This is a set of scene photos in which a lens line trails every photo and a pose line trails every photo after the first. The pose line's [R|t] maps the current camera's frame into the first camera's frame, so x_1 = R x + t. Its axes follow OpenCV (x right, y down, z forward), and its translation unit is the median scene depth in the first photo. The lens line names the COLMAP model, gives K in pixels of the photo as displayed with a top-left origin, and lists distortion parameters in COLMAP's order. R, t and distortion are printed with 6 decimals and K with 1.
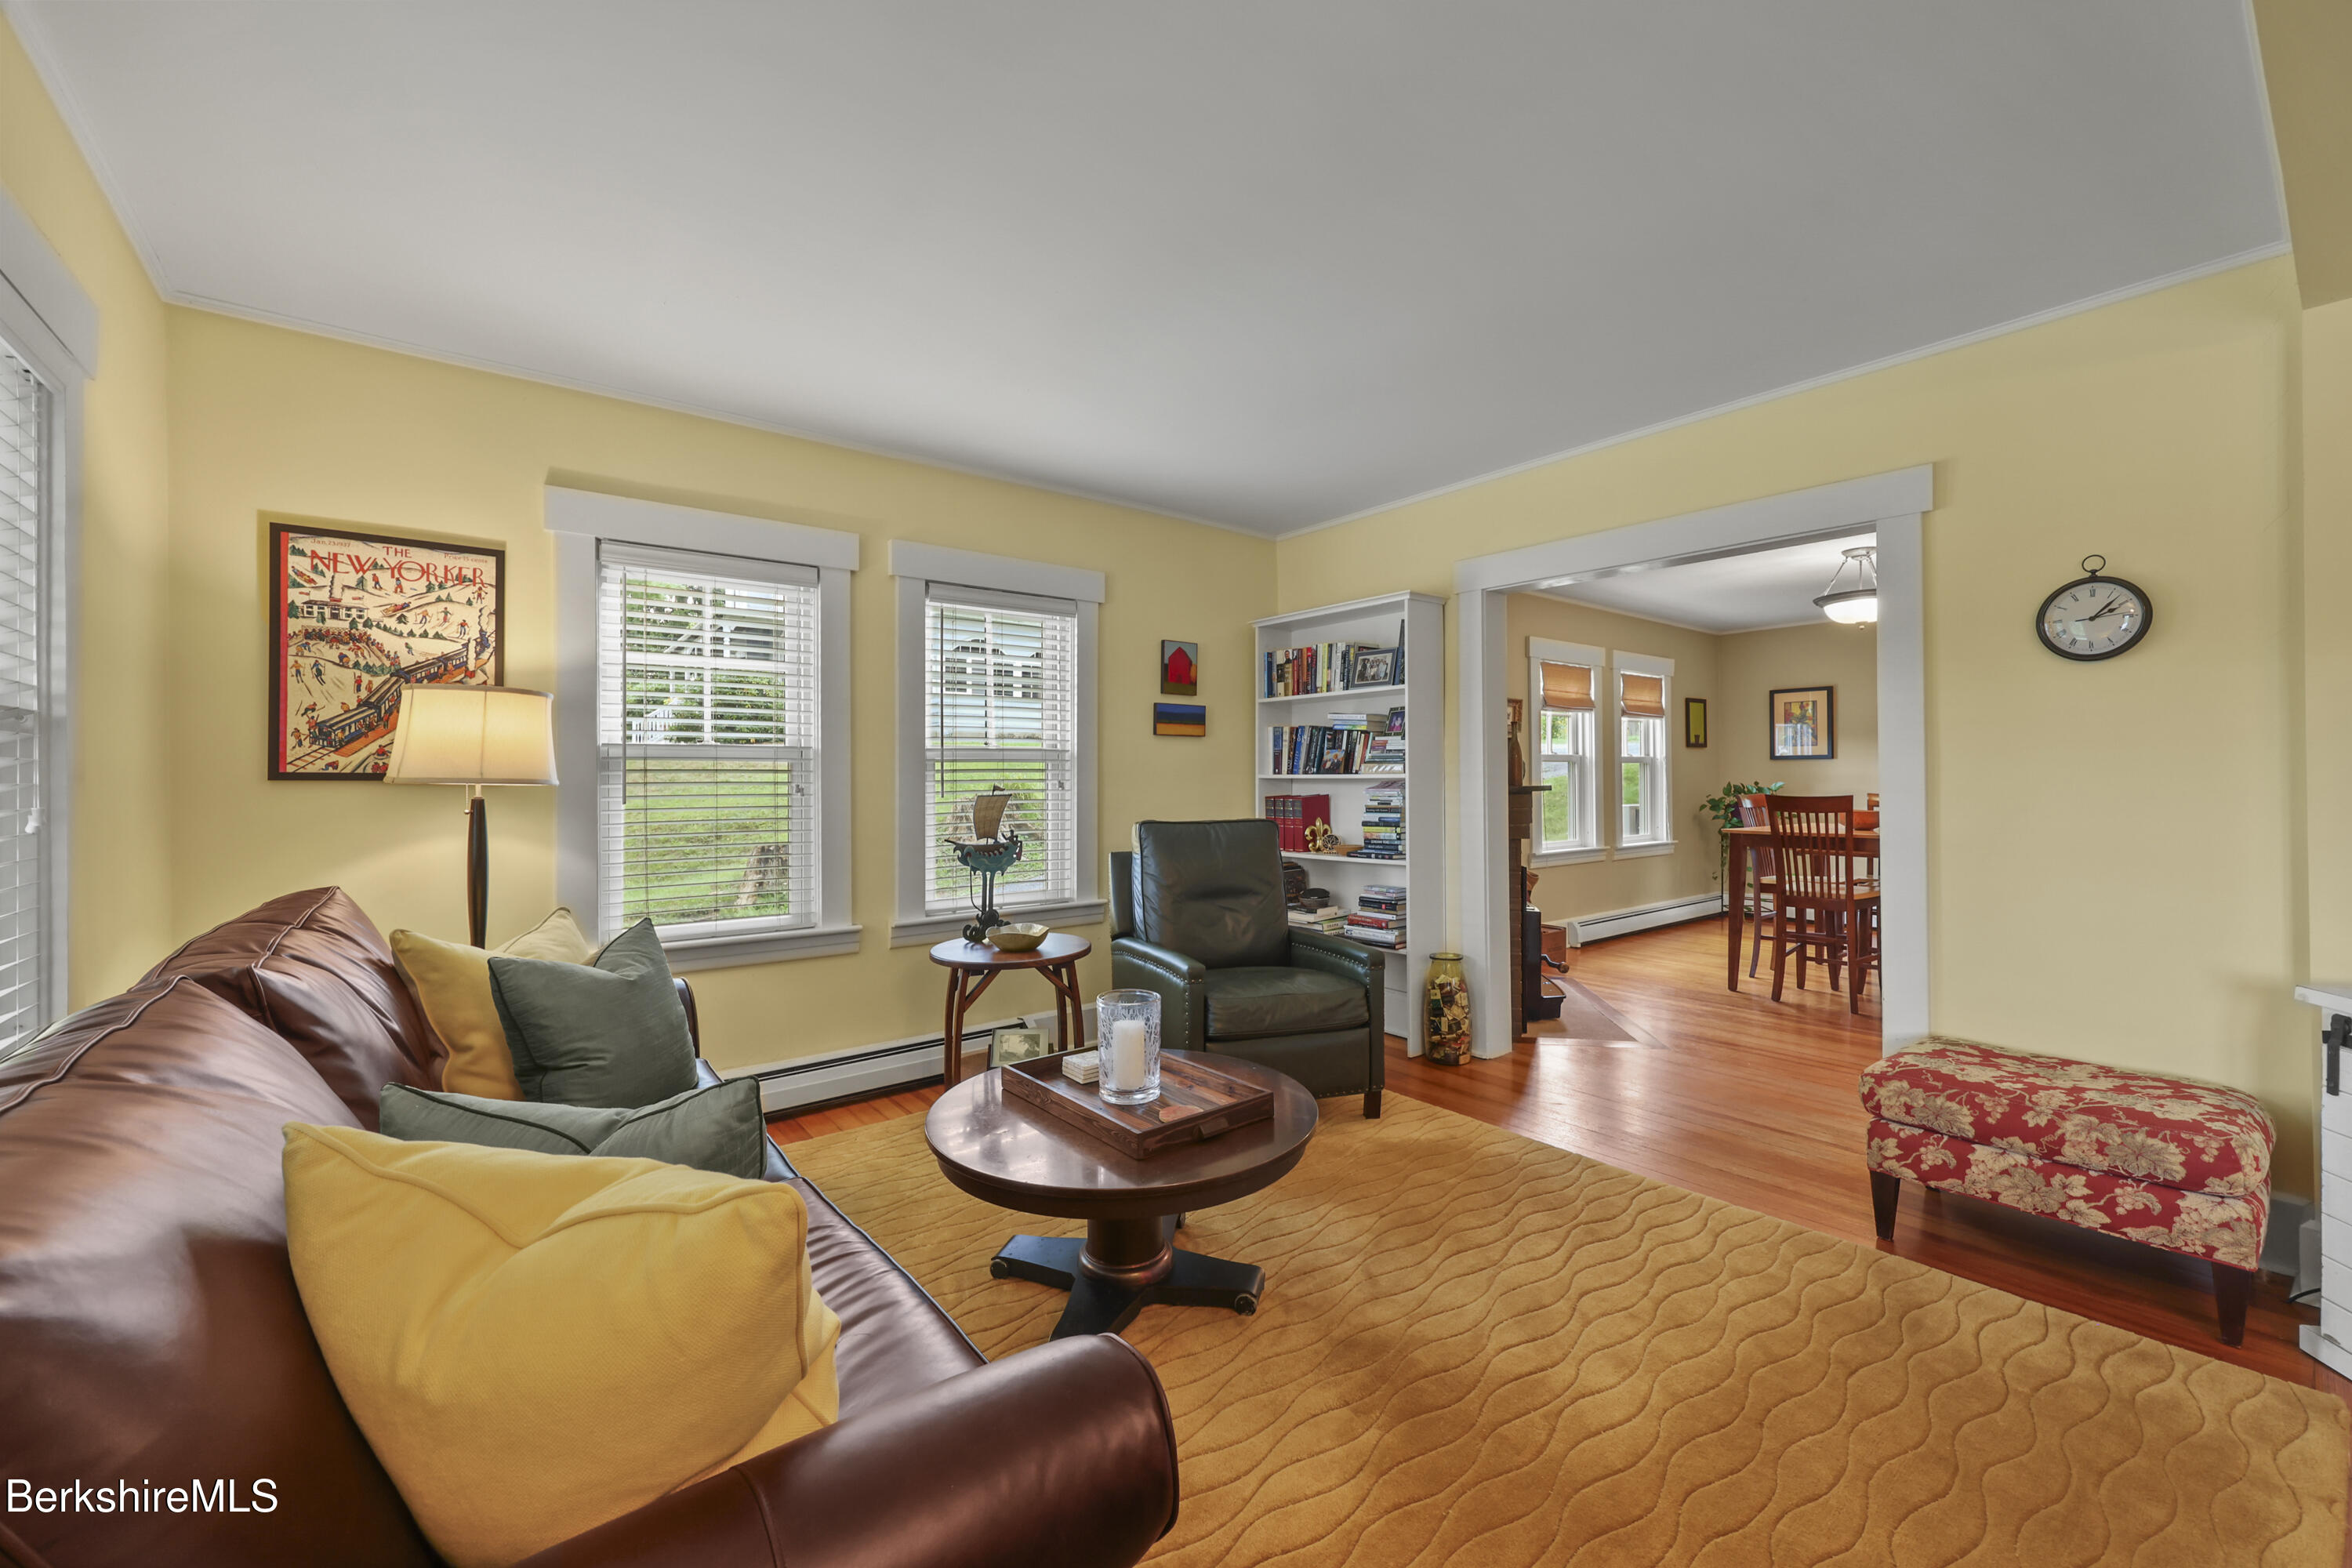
lens RADIAL K [[943.4, 0, 1182.3], [0, 943.4, 772.8], [0, 0, 1]] dist [-0.000450, 0.000030]
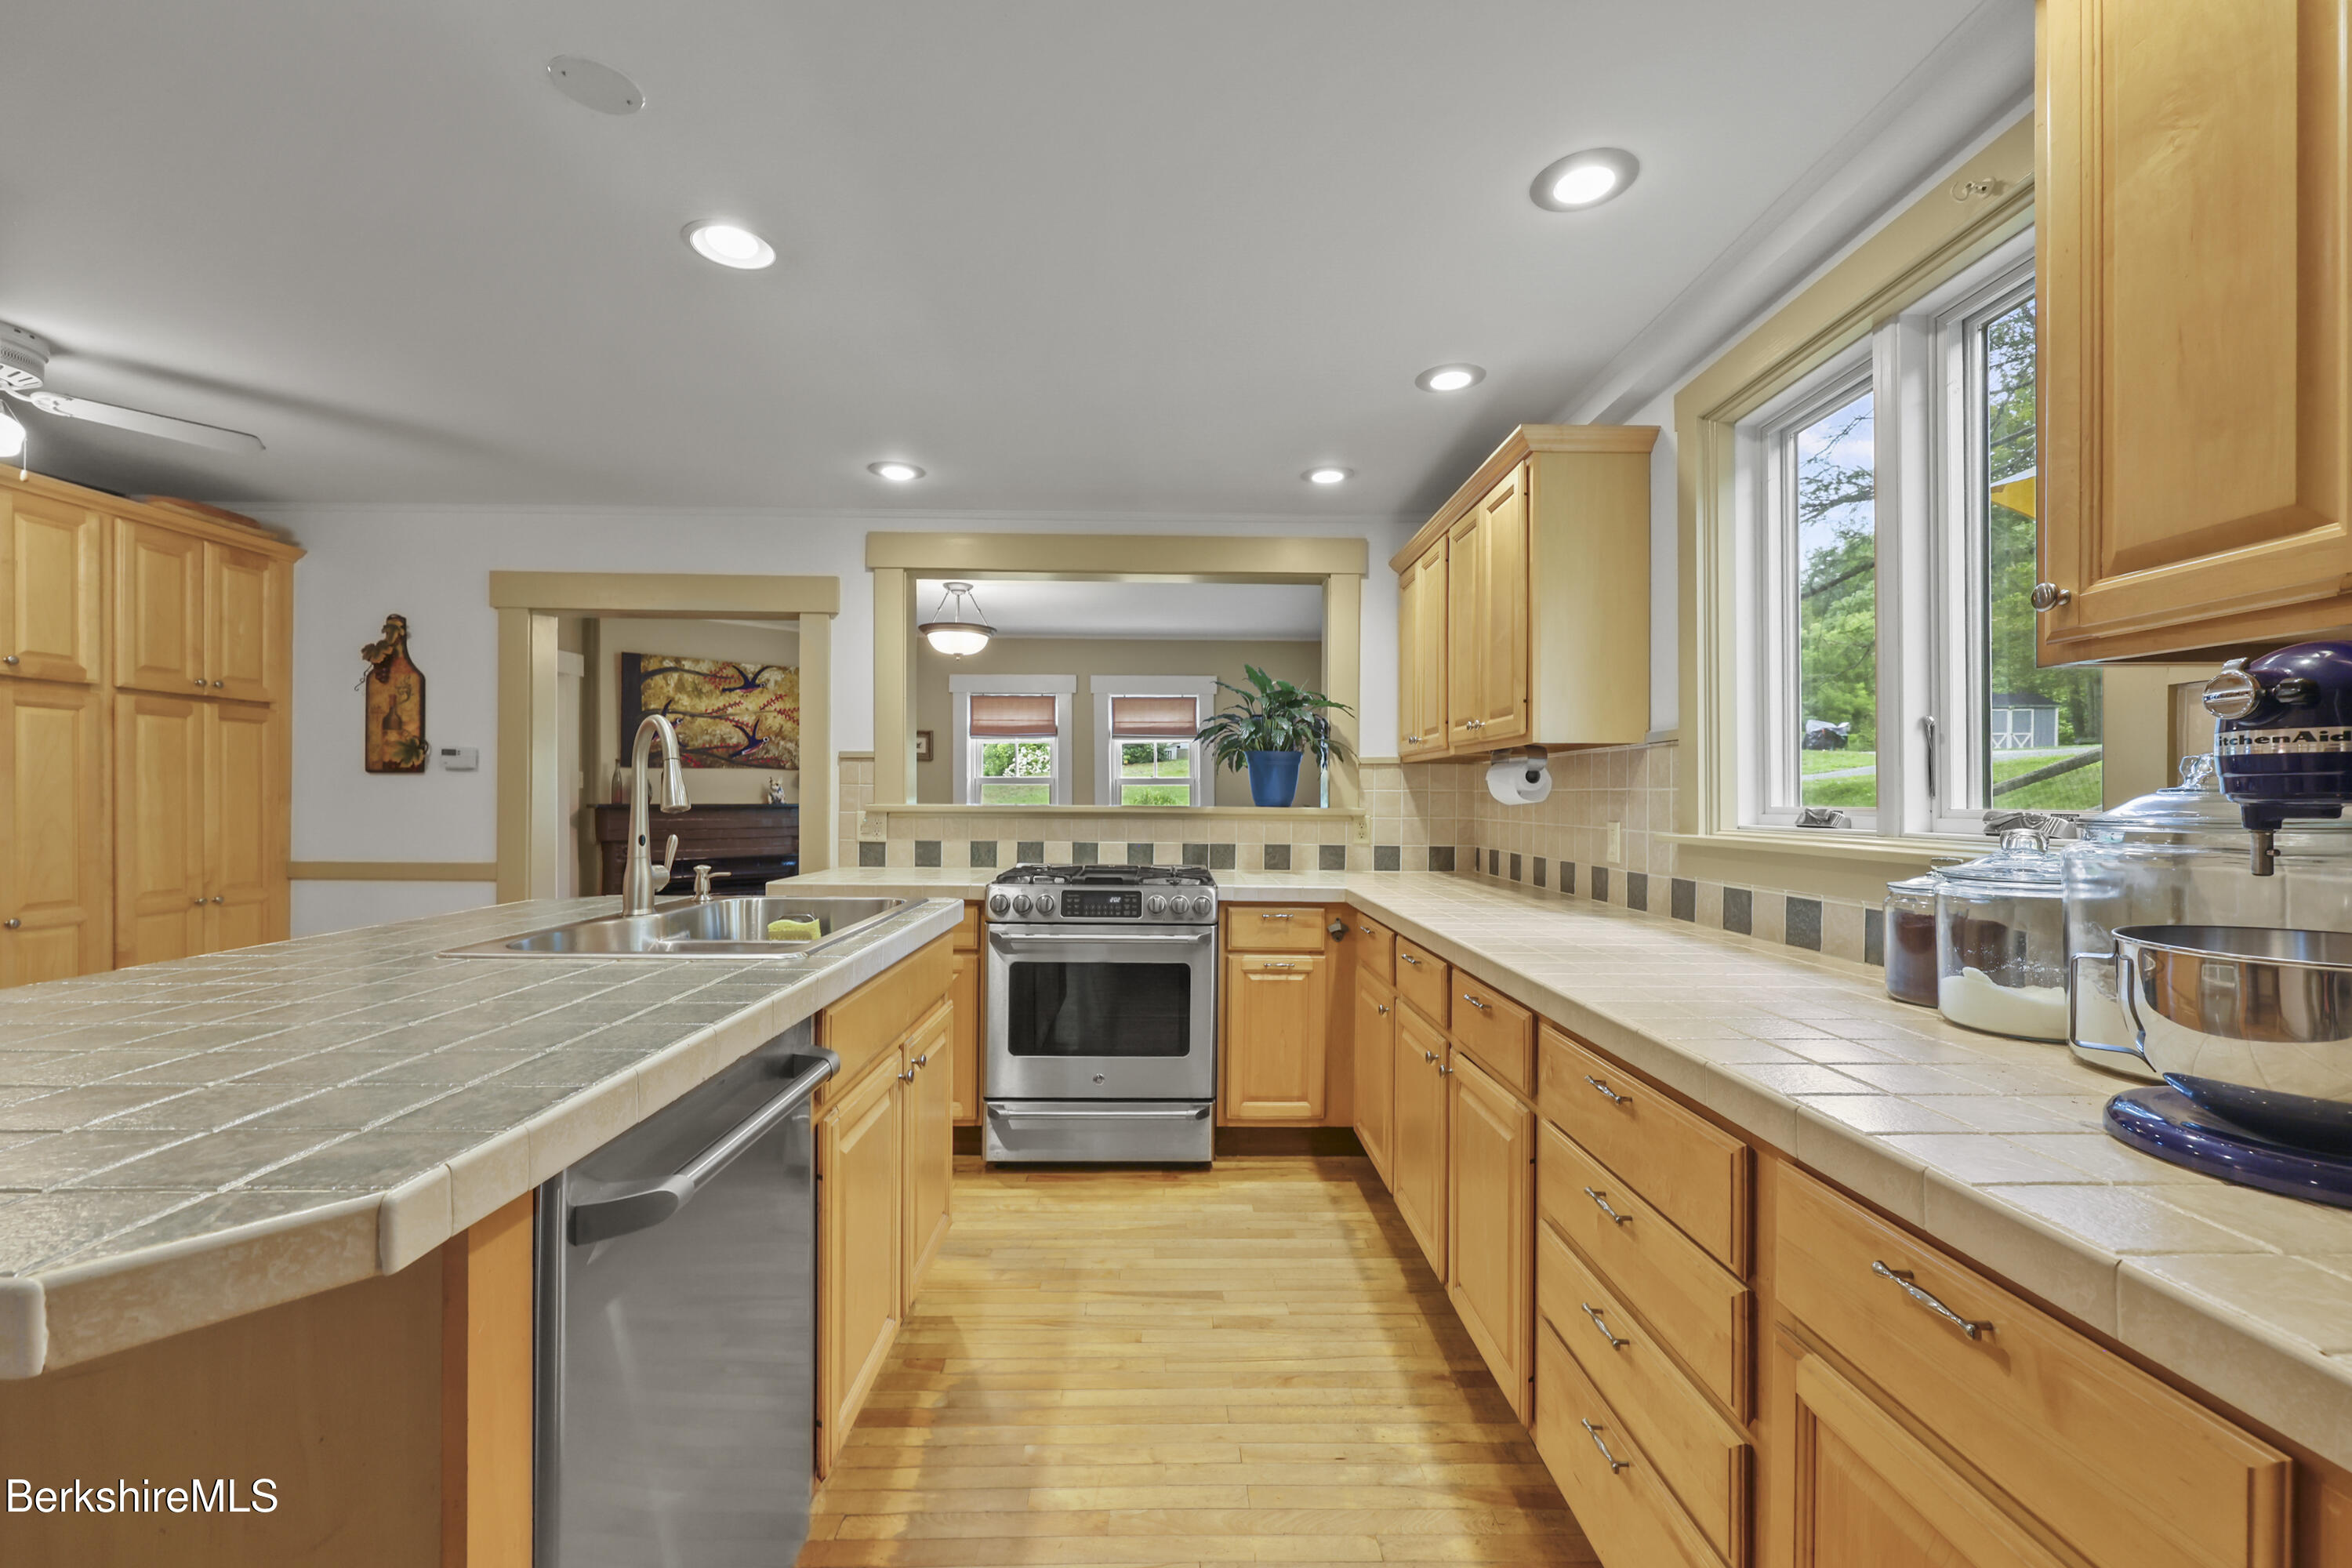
lens RADIAL K [[955.5, 0, 1187.3], [0, 955.5, 791.0], [0, 0, 1]] dist [0.000323, -0.000375]
pose [[0.794417, 0.004284, -0.607357, 2.015632], [-0.002144, 0.999989, 0.004249, -0.014150], [0.607369, -0.002074, 0.794417, 0.388746]]
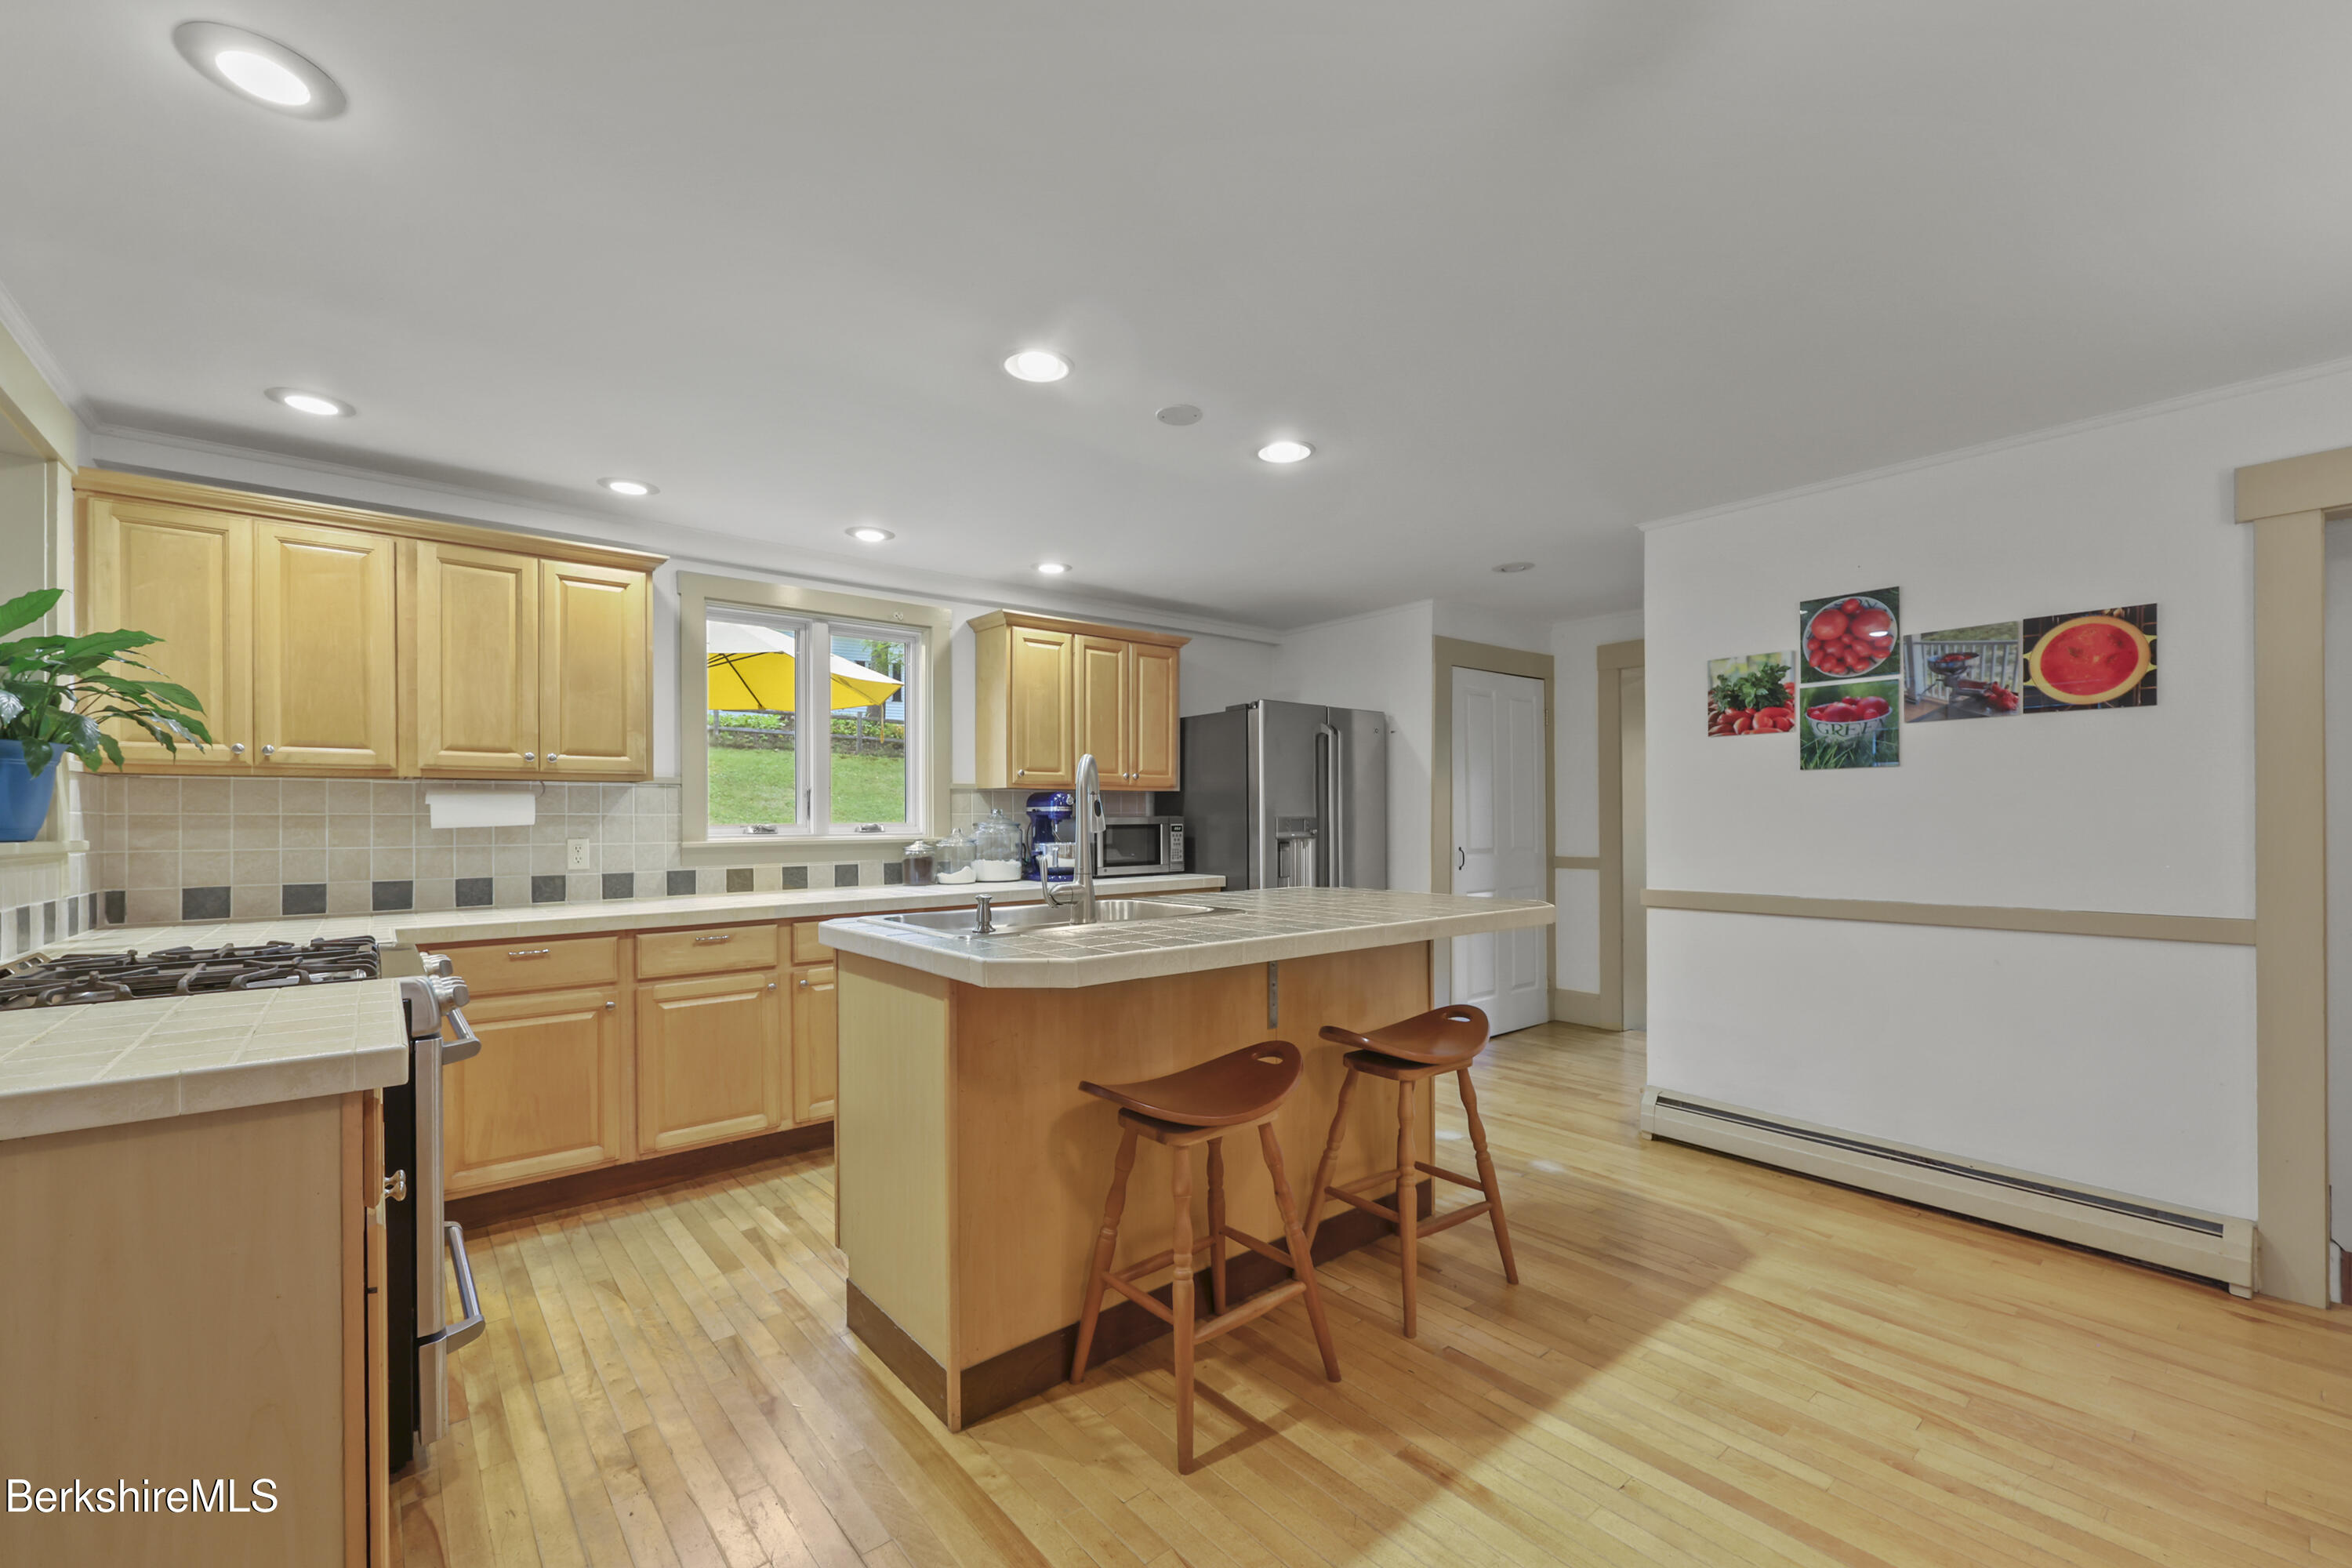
lens RADIAL K [[960.2, 0, 1184.2], [0, 960.2, 820.1], [0, 0, 1]] dist [-0.000608, -0.000086]
pose [[-0.024013, 0.002524, 0.999708, 0.996306], [-0.004713, 0.999985, -0.002638, -0.008201], [-0.999701, -0.004775, -0.024001, 0.551038]]
